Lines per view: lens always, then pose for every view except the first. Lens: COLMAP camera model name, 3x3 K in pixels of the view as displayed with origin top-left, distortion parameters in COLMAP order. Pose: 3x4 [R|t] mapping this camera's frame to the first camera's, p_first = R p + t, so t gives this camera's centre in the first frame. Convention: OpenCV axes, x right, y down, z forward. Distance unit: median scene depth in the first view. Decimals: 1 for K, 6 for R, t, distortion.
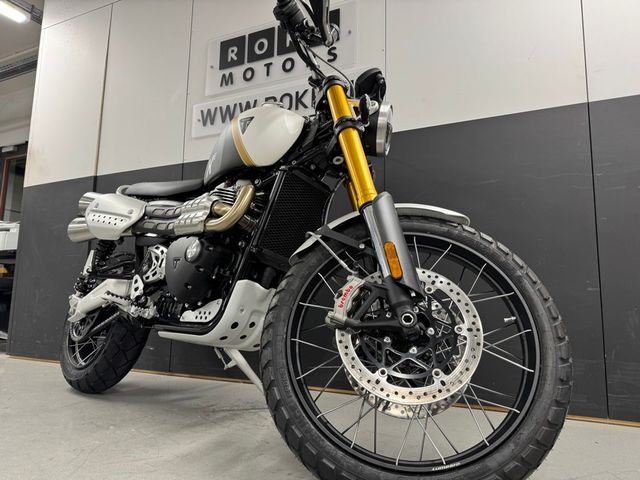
lens RADIAL K [[460.1, 0, 323.0], [0, 460.1, 239.6], [0, 0, 1]] dist [0.009666, -0.000977]
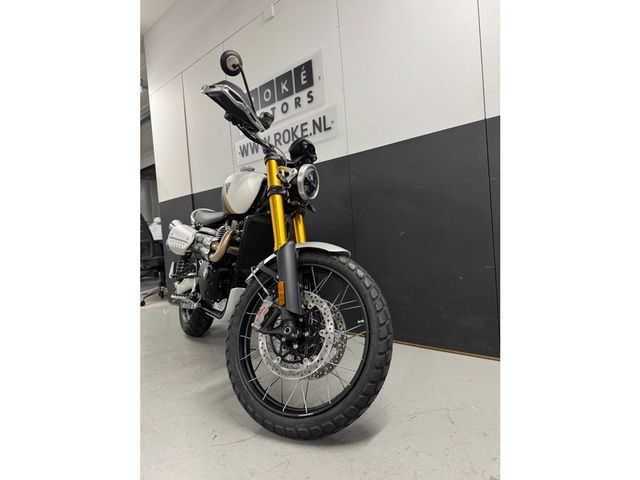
lens RADIAL K [[344.9, 0, 320.0], [0, 344.9, 240.0], [0, 0, 1]] dist [0.004411, 0.000068]
pose [[0.960144, -0.087104, -0.265587, 0.336443], [0.132899, 0.978189, 0.159637, -0.172346], [0.245889, -0.188571, 0.950778, -0.059774]]
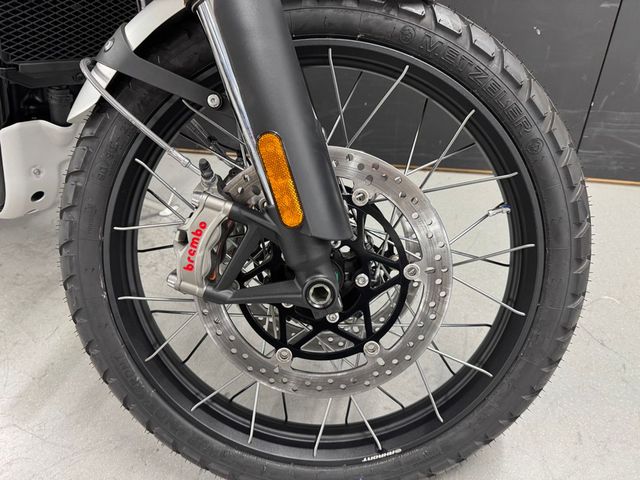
lens RADIAL K [[460.1, 0, 323.0], [0, 460.1, 239.6], [0, 0, 1]] dist [0.009666, -0.000977]
pose [[0.982015, -0.167365, 0.087376, 0.076793], [0.050296, 0.677975, 0.733362, -0.127705], [-0.181978, -0.715778, 0.674200, 0.350006]]
